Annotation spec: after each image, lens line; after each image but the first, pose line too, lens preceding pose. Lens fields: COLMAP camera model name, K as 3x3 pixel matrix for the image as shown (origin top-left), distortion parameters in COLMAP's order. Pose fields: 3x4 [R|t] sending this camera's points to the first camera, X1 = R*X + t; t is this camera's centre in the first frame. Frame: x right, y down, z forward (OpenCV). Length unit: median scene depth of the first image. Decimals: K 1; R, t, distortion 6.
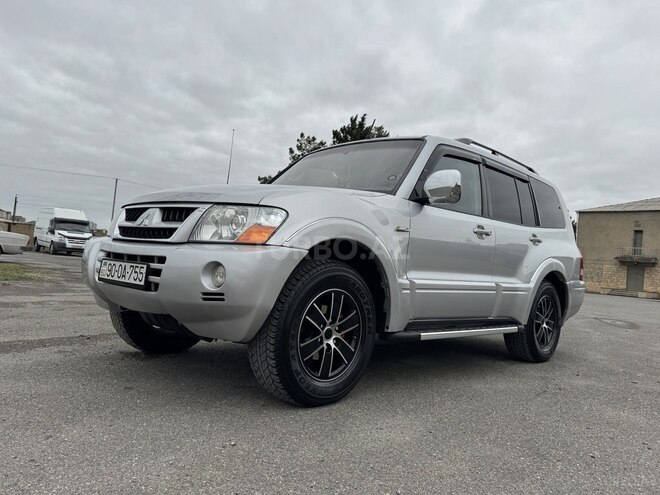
lens RADIAL K [[464.2, 0, 279.1], [0, 464.2, 248.2], [0, 0, 1]] dist [0.045962, -0.126797]
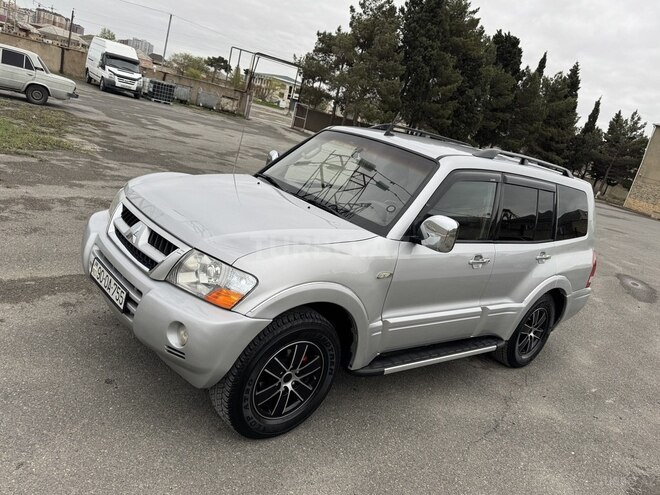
lens RADIAL K [[464.9, 0, 283.8], [0, 464.9, 228.1], [0, 0, 1]] dist [0.003087, -0.032020]
pose [[0.987036, 0.150201, -0.056564, 0.099789], [-0.132112, 0.960458, 0.245085, -0.384014], [0.091140, -0.234435, 0.967850, 0.042722]]
